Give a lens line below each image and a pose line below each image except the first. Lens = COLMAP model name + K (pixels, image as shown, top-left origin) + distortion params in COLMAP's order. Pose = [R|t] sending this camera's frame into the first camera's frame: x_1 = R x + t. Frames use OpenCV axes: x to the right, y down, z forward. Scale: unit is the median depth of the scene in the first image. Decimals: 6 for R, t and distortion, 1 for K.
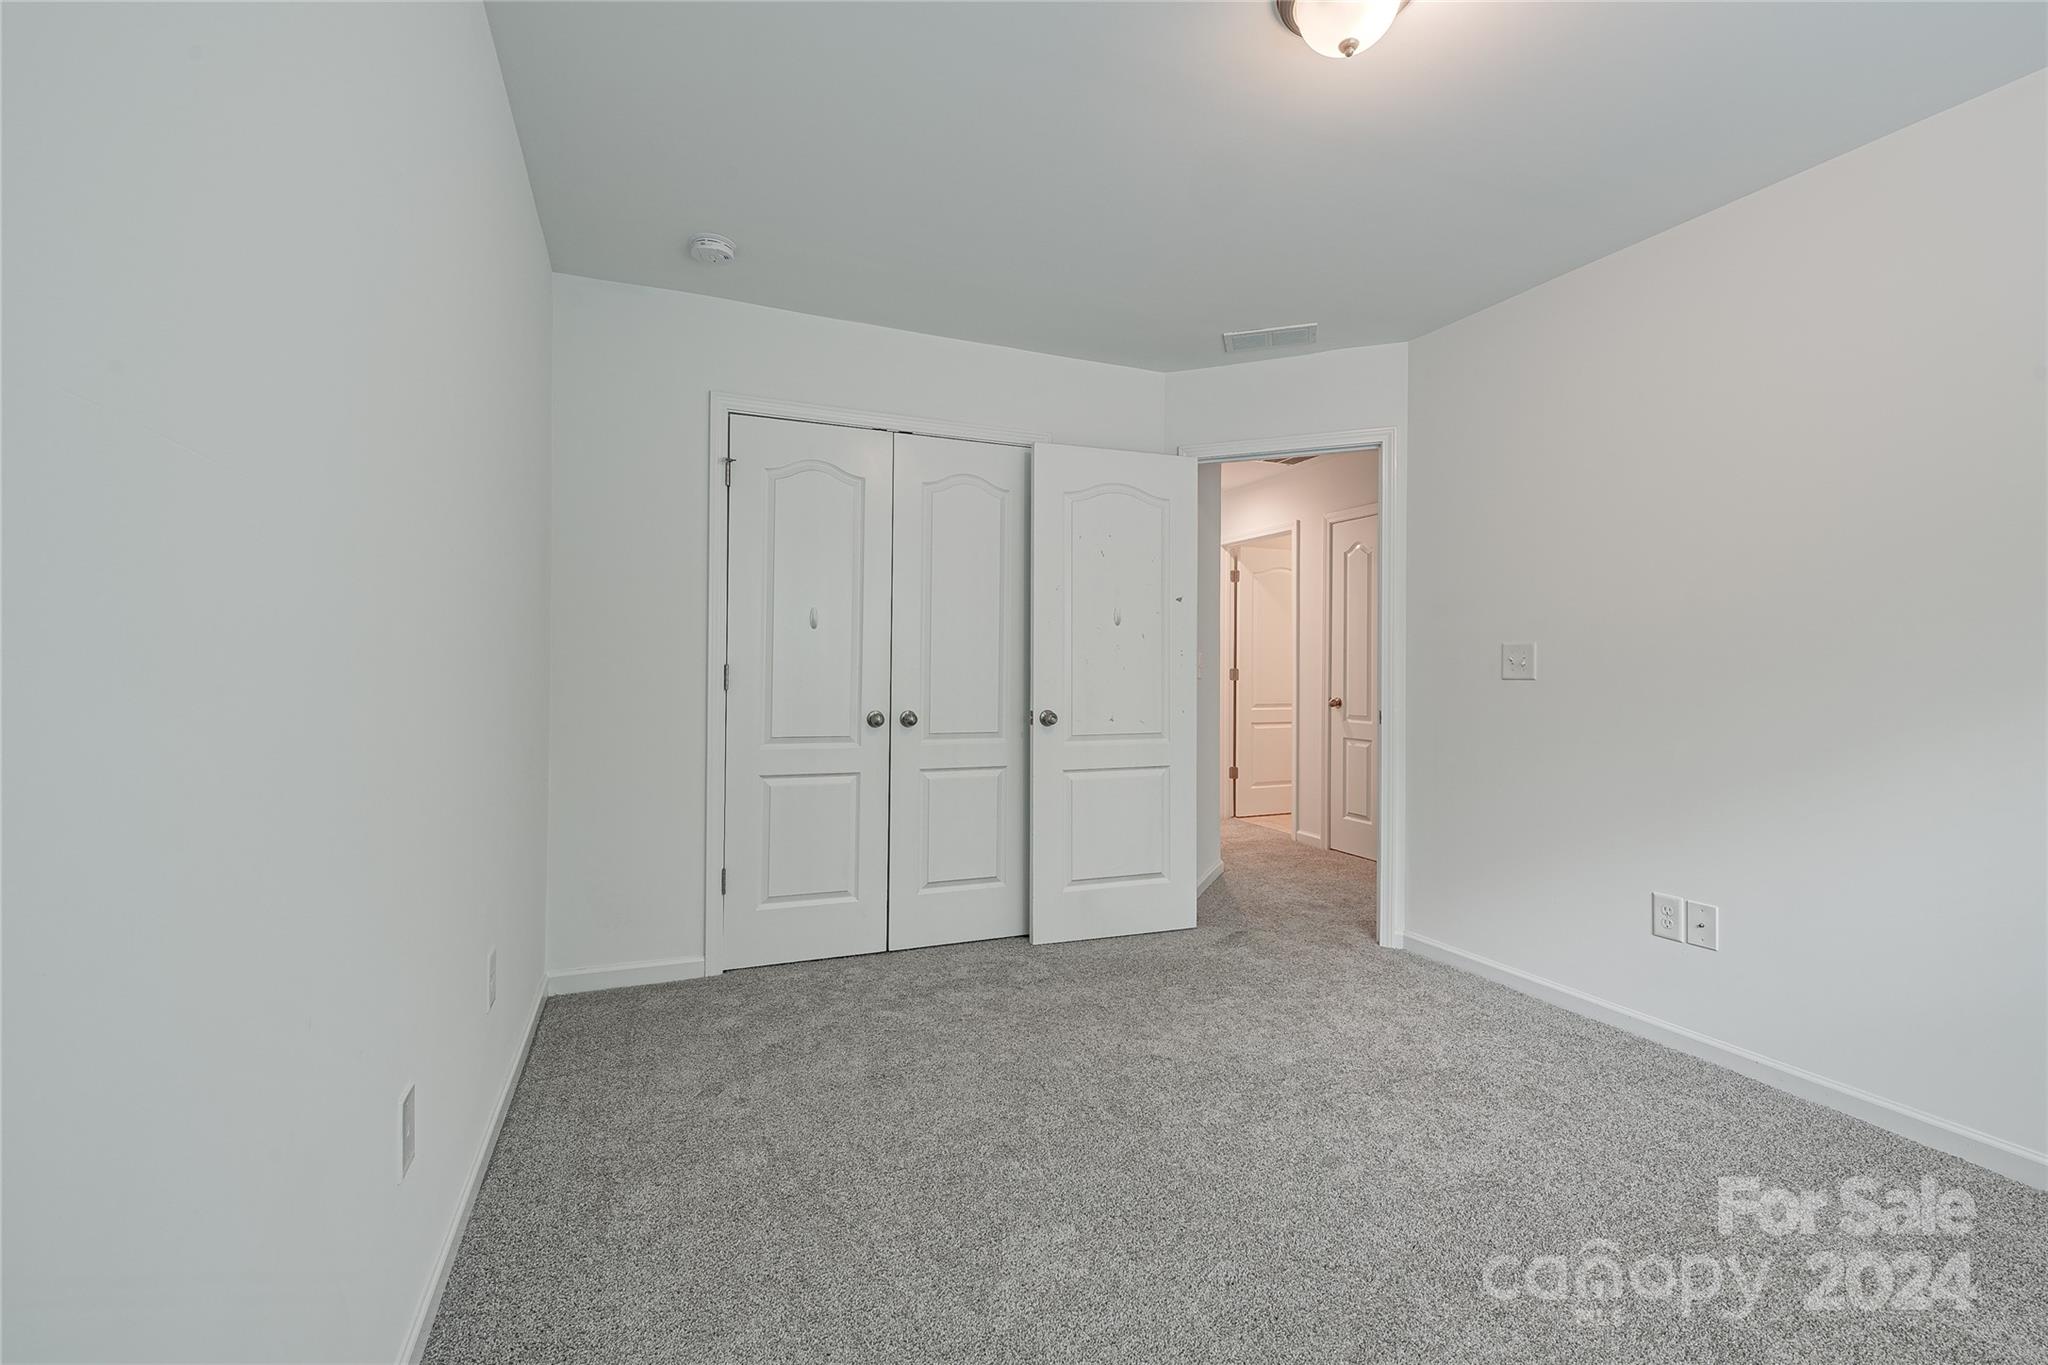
lens RADIAL K [[814.5, 0, 1032.5], [0, 814.5, 673.7], [0, 0, 1]] dist [0.000645, -0.000100]
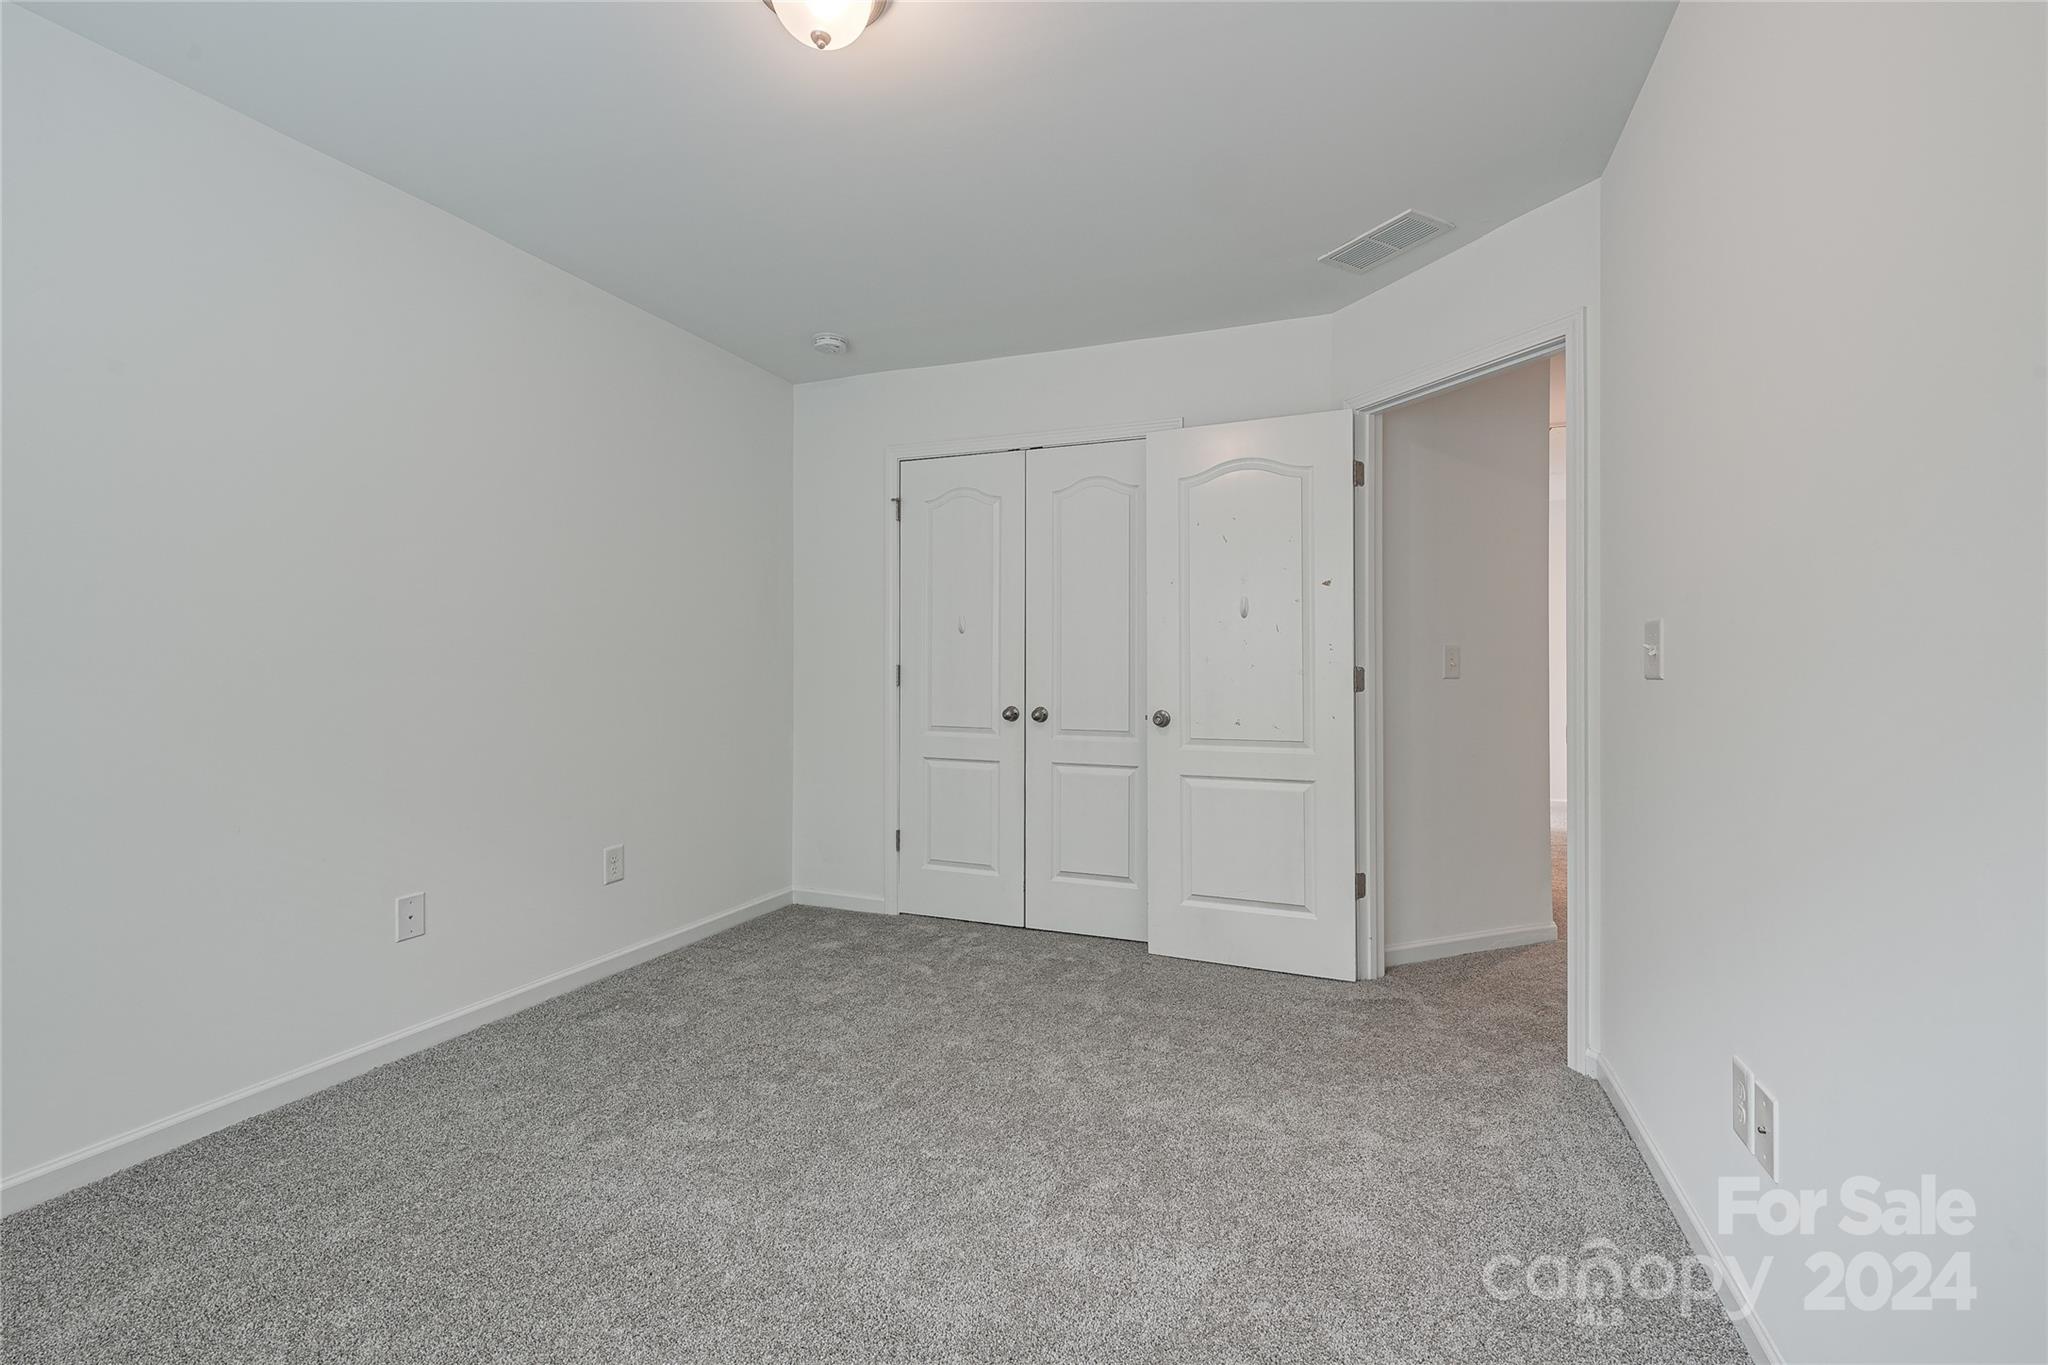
lens RADIAL K [[814.5, 0, 1032.5], [0, 814.5, 673.7], [0, 0, 1]] dist [0.000645, -0.000100]
pose [[0.756167, -0.000225, -0.654379, 0.542476], [0.001322, 0.999998, 0.001184, 0.000441], [0.654378, -0.001761, 0.756166, 0.184436]]
